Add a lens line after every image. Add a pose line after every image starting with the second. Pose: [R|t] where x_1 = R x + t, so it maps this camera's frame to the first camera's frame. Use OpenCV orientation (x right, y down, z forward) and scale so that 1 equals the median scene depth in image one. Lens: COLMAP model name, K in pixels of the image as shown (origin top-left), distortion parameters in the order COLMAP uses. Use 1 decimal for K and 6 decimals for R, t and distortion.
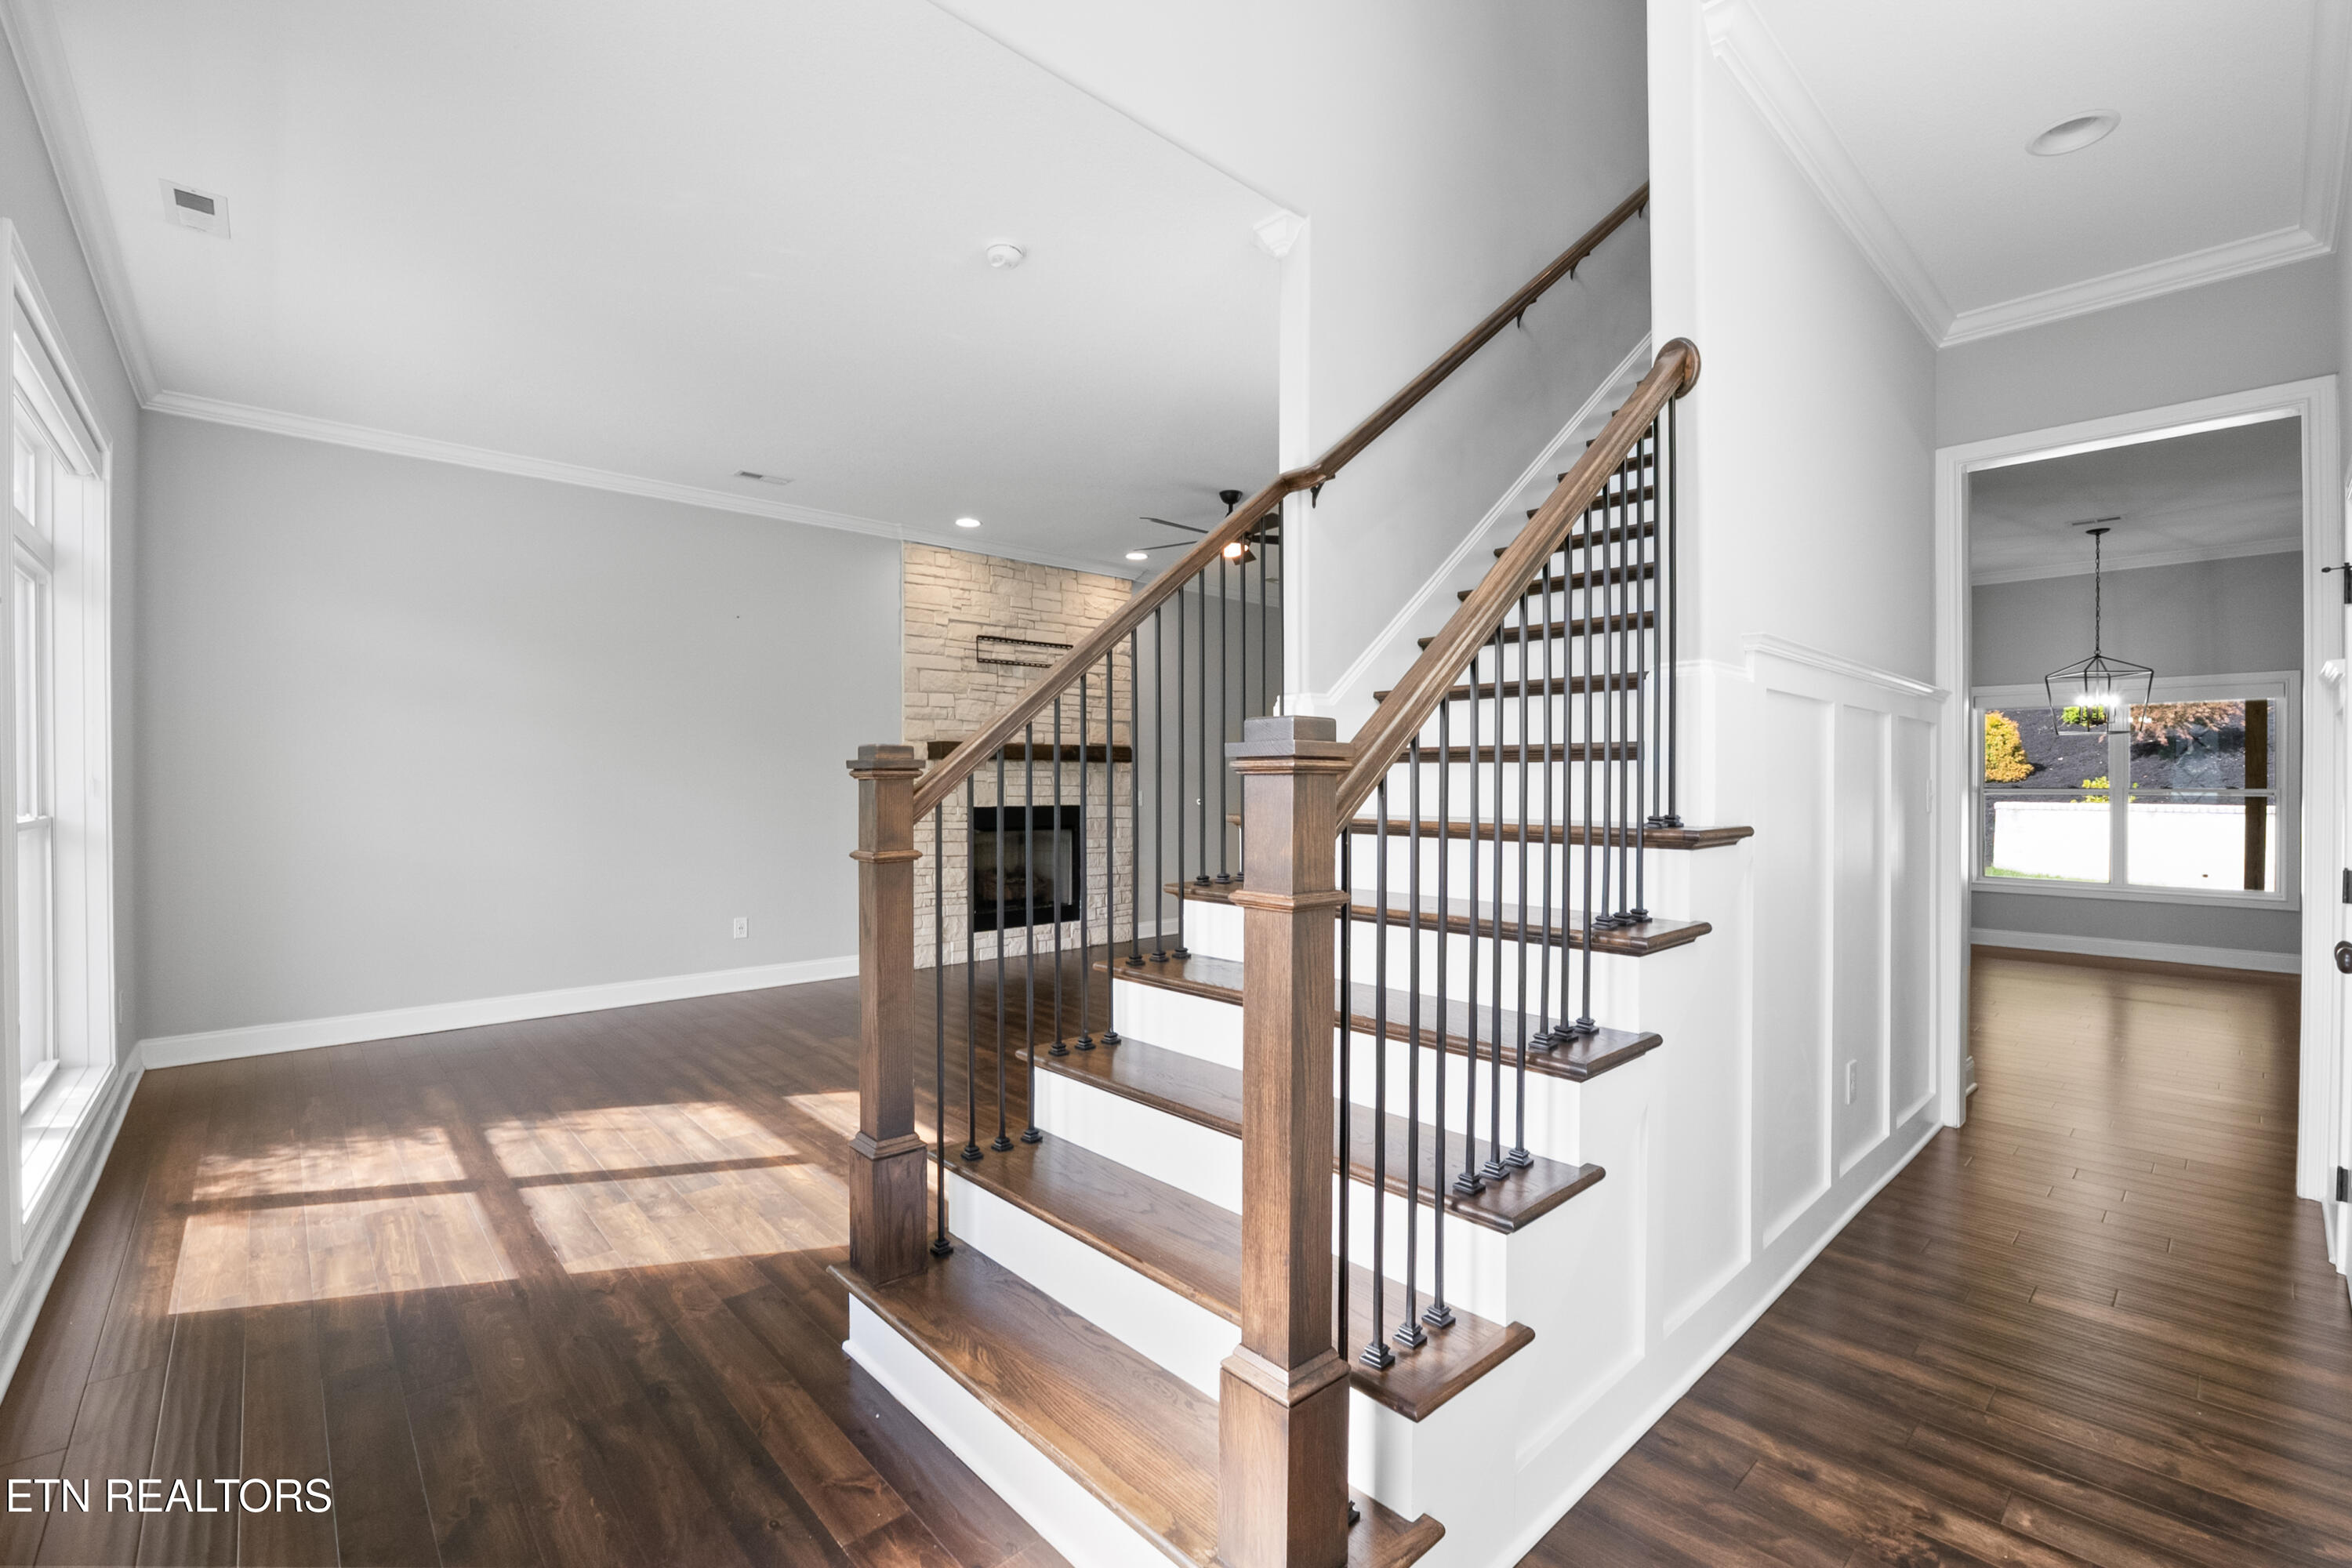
lens RADIAL K [[1017.0, 0, 1176.0], [0, 1017.0, 784.0], [0, 0, 1]] dist [-0.027474, 0.006674]
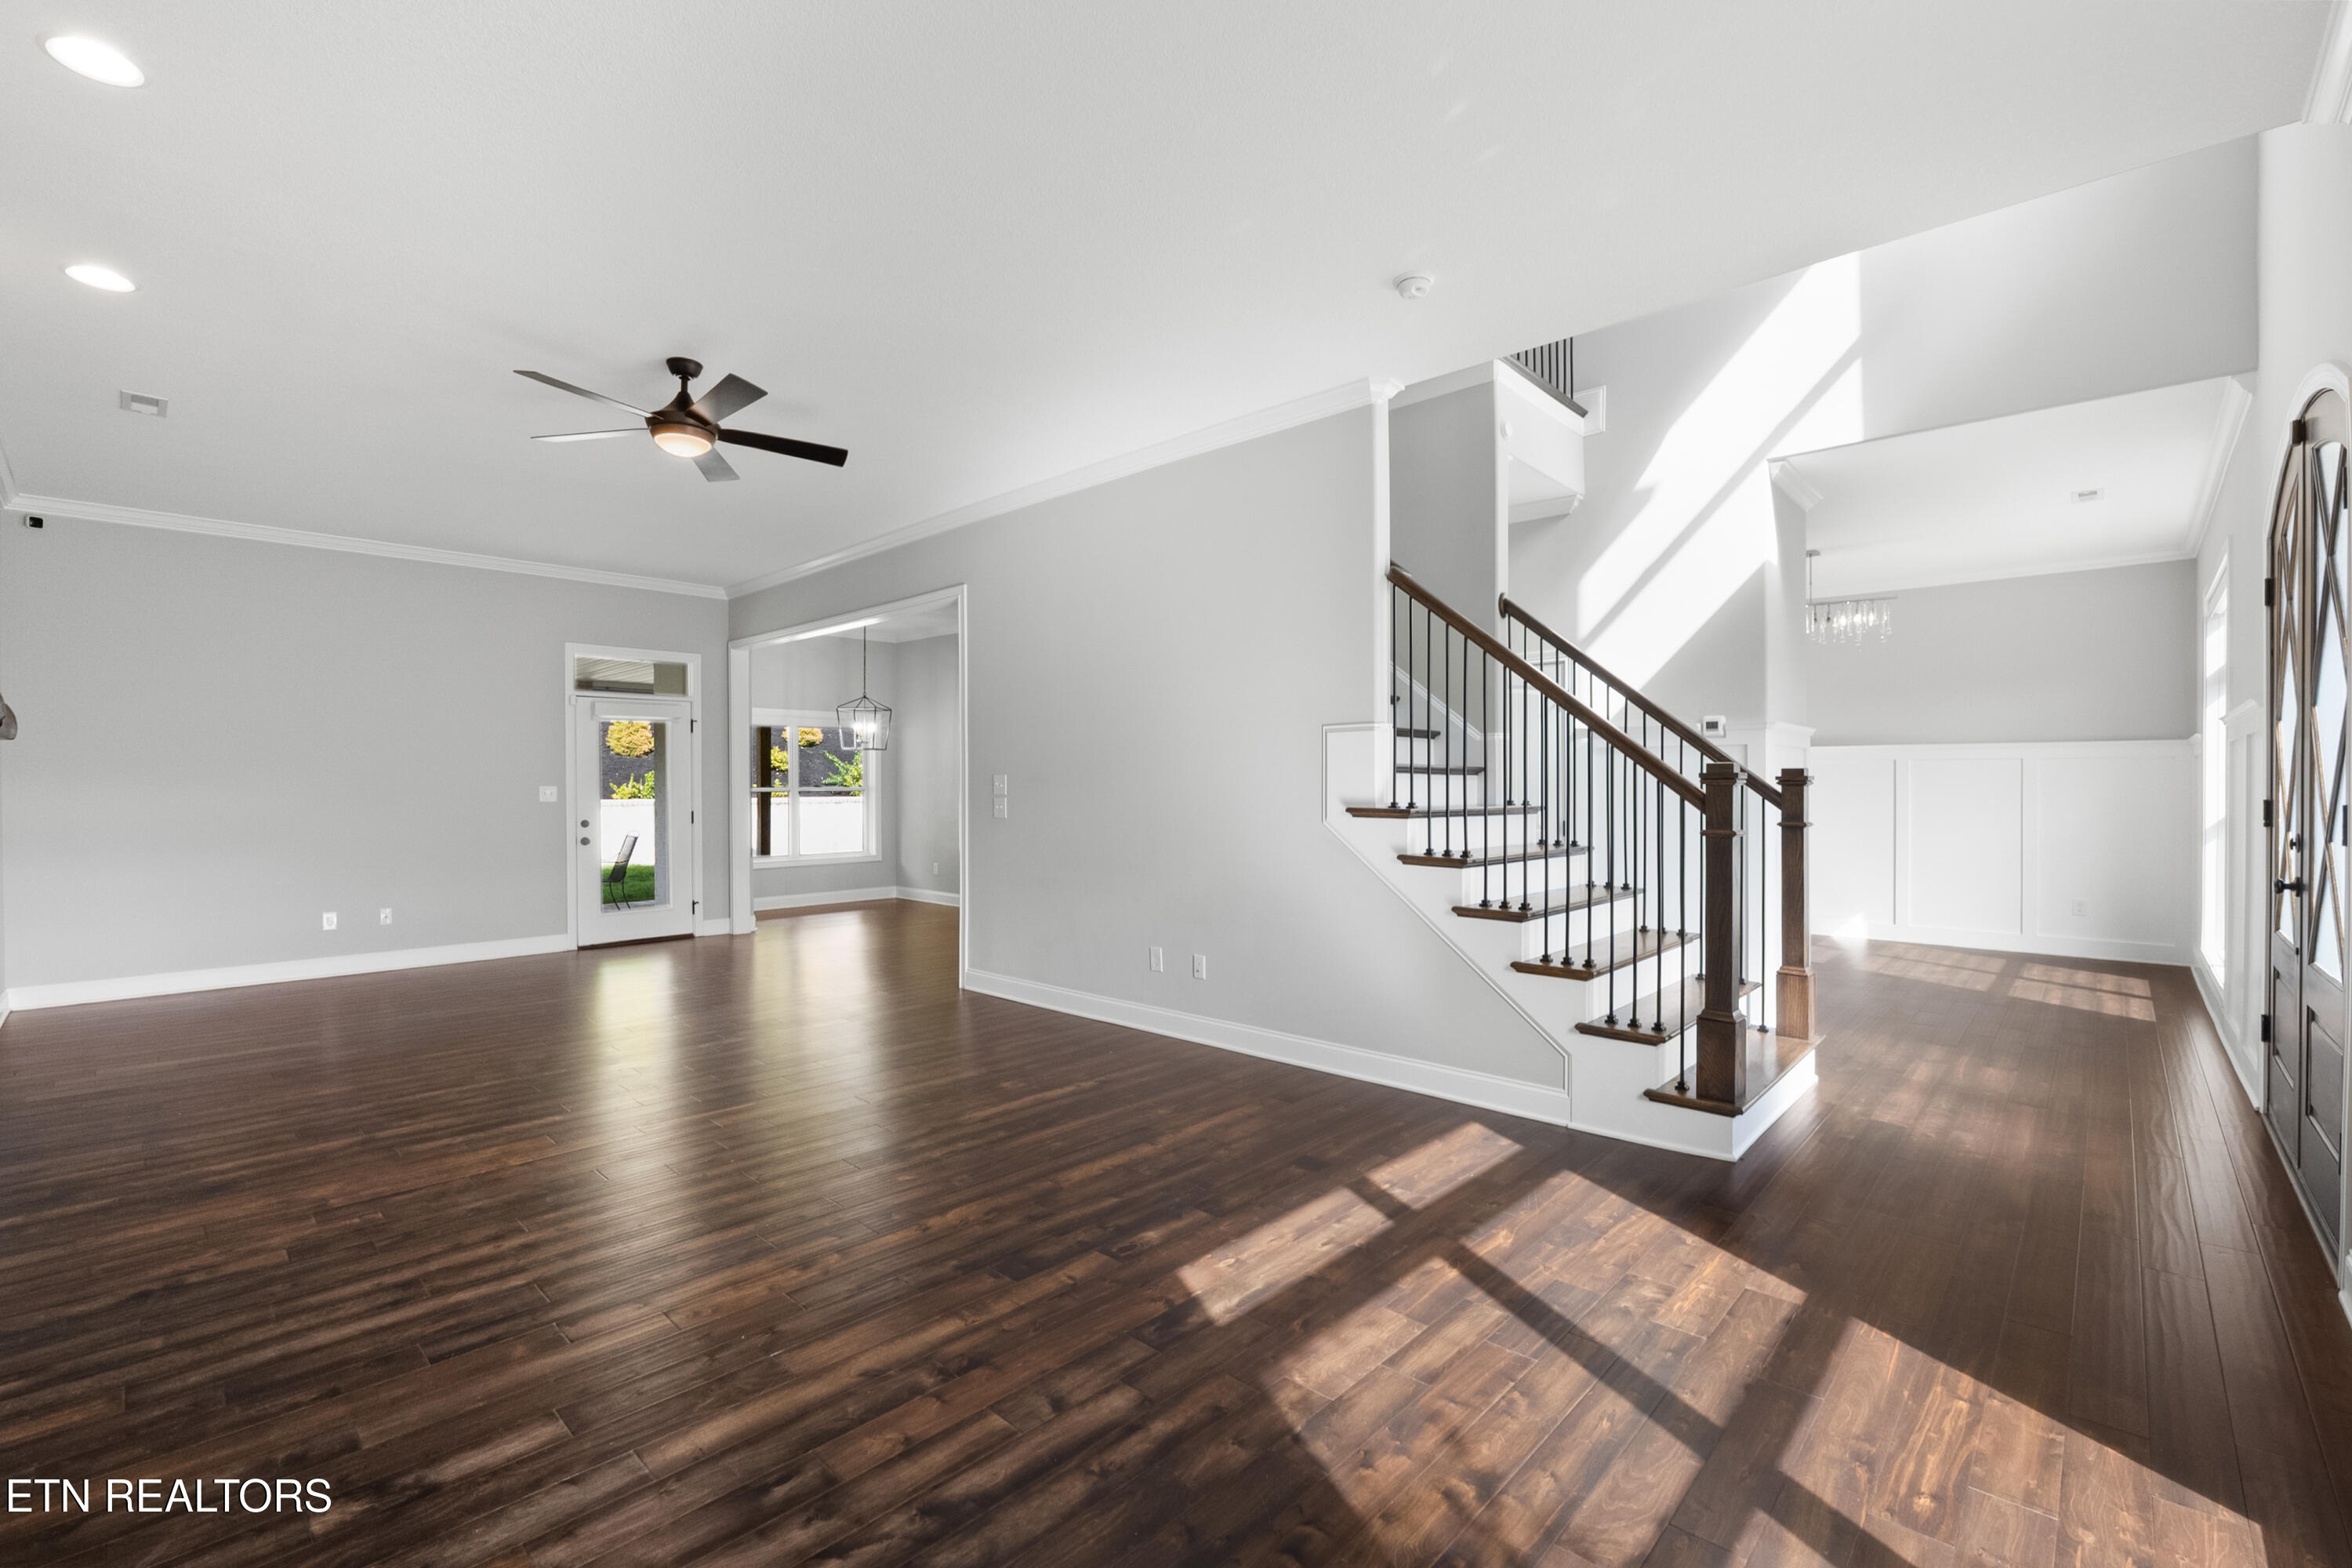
lens RADIAL K [[1009.1, 0, 1173.3], [0, 1009.1, 795.7], [0, 0, 1]] dist [-0.019192, 0.000070]
pose [[-0.075353, -0.012548, 0.997078, -0.638945], [0.000756, 0.999920, 0.012641, -0.003134], [-0.997157, 0.001706, -0.075338, 0.709623]]
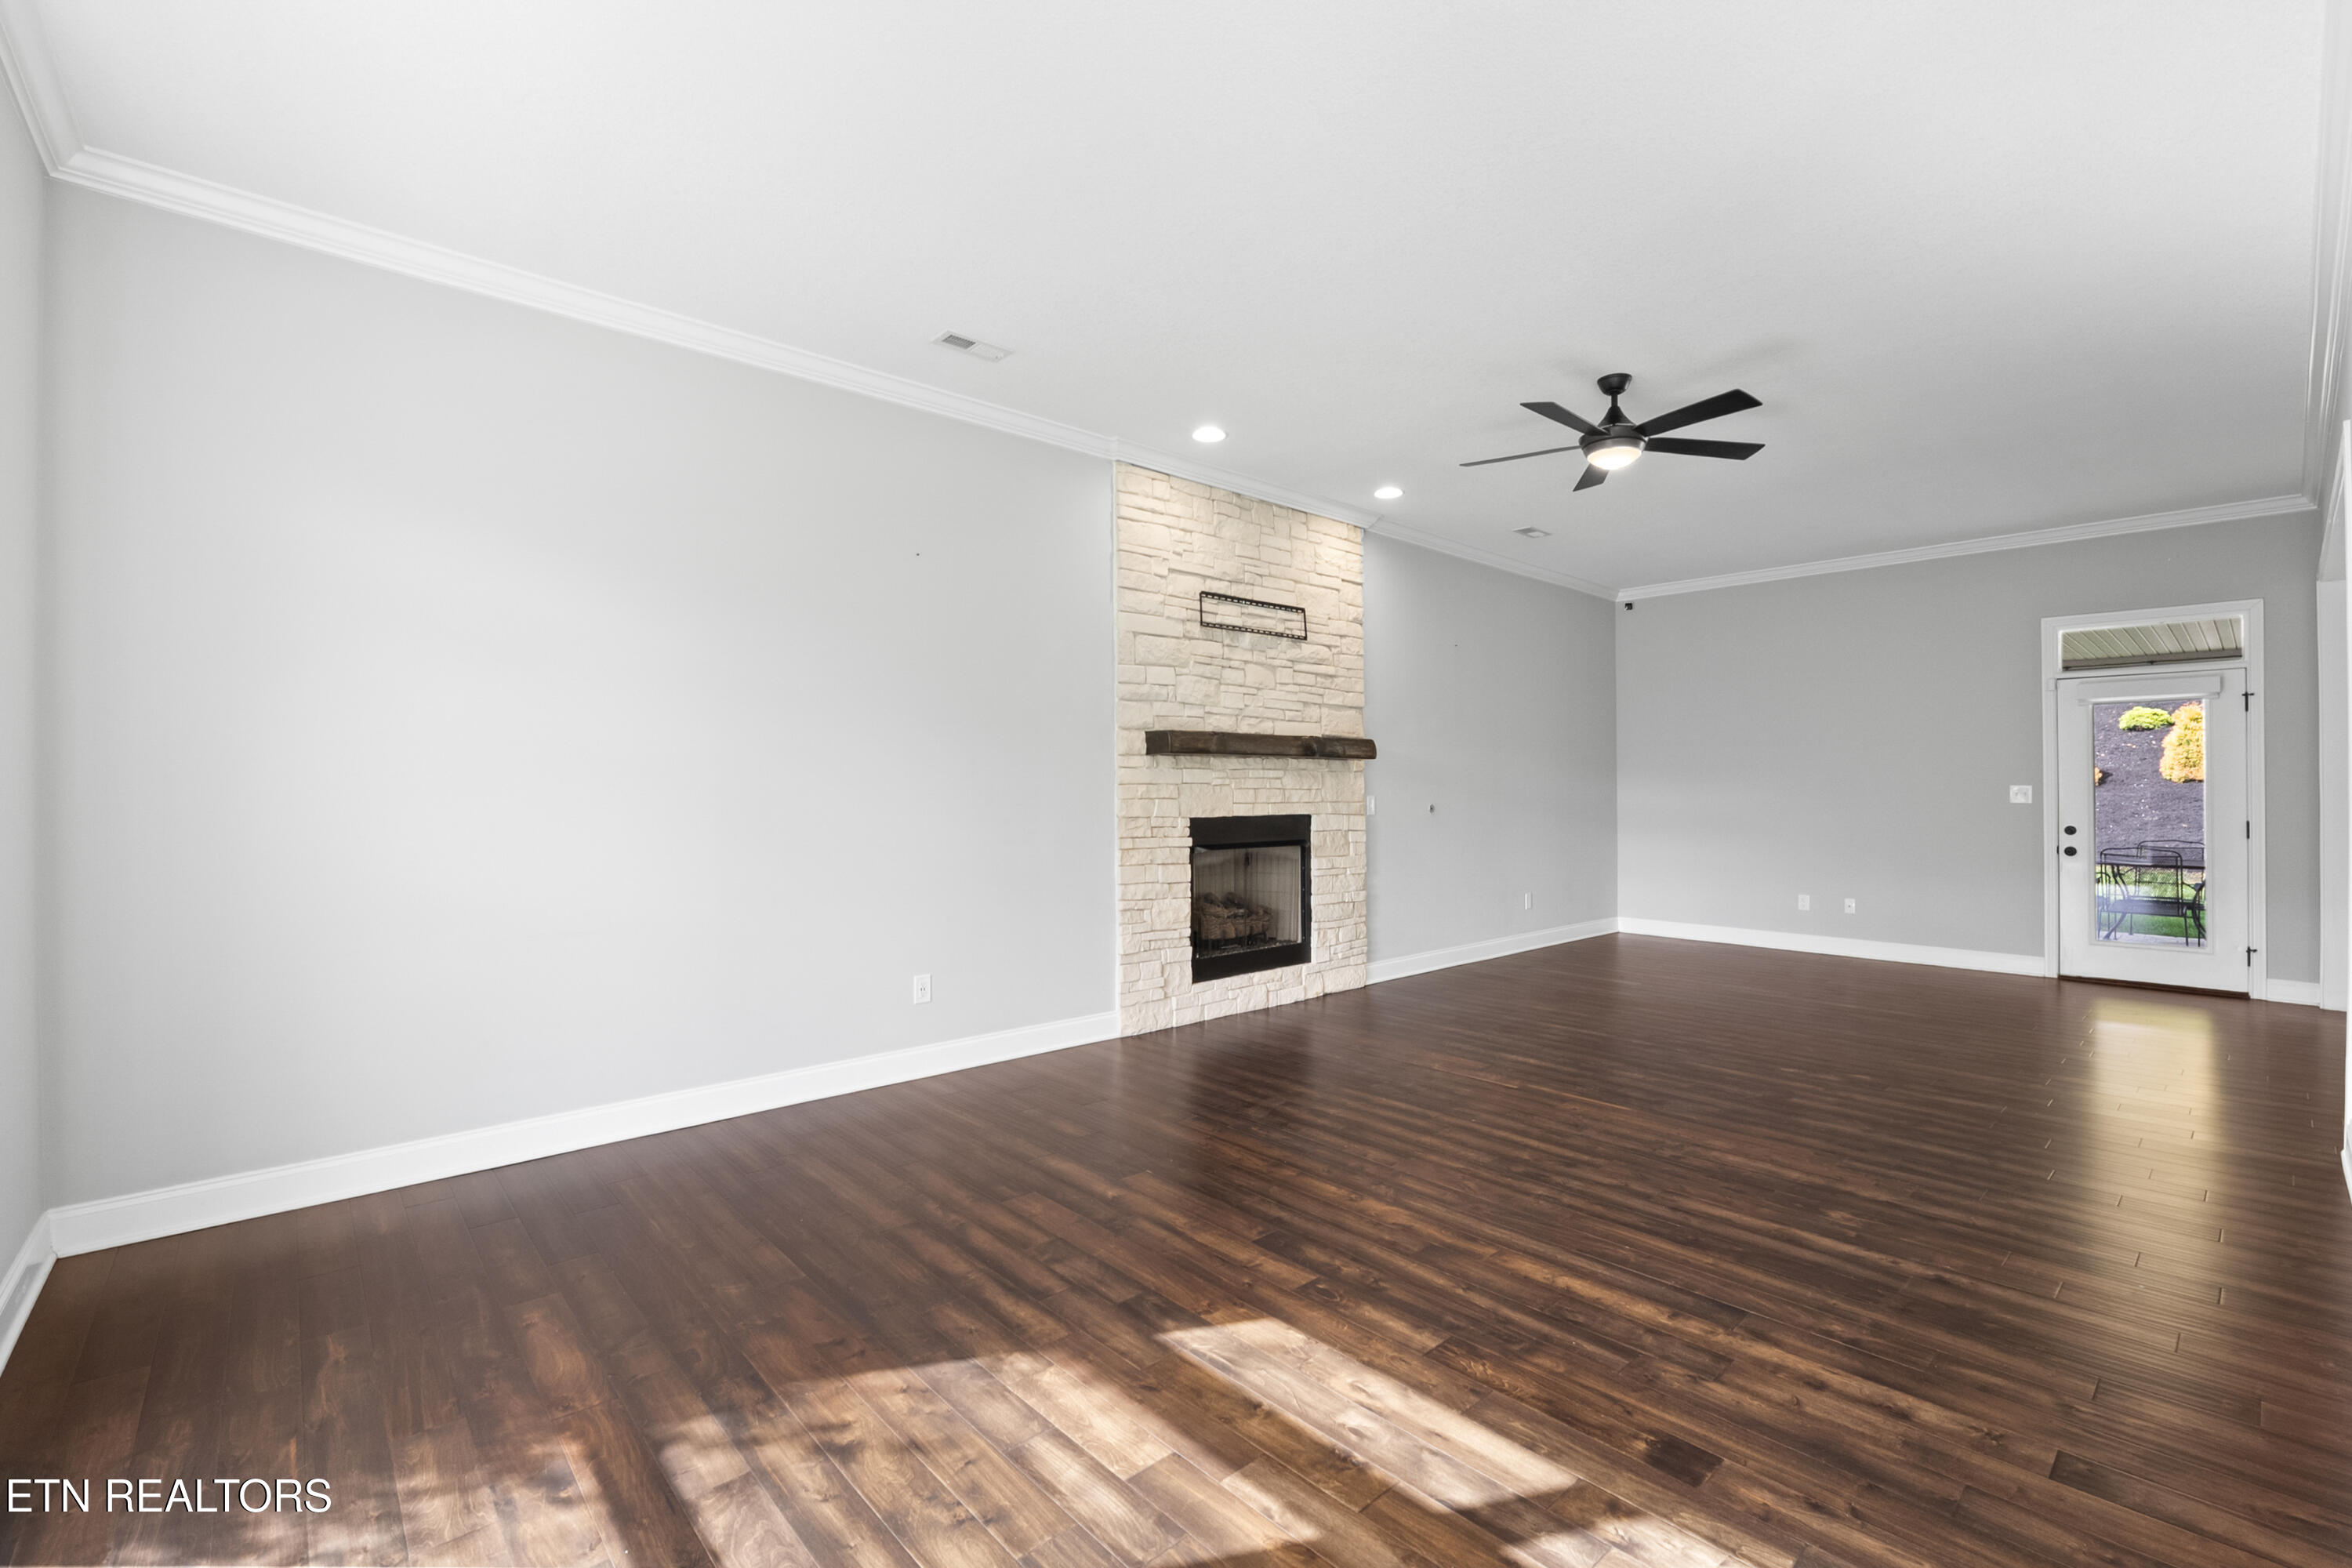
lens RADIAL K [[1017.0, 0, 1176.0], [0, 1017.0, 784.0], [0, 0, 1]] dist [-0.027474, 0.006674]
pose [[0.999970, -0.002376, -0.007306, -0.245774], [0.002354, 0.999993, -0.002997, -0.000071], [0.007313, 0.002980, 0.999969, 0.283232]]
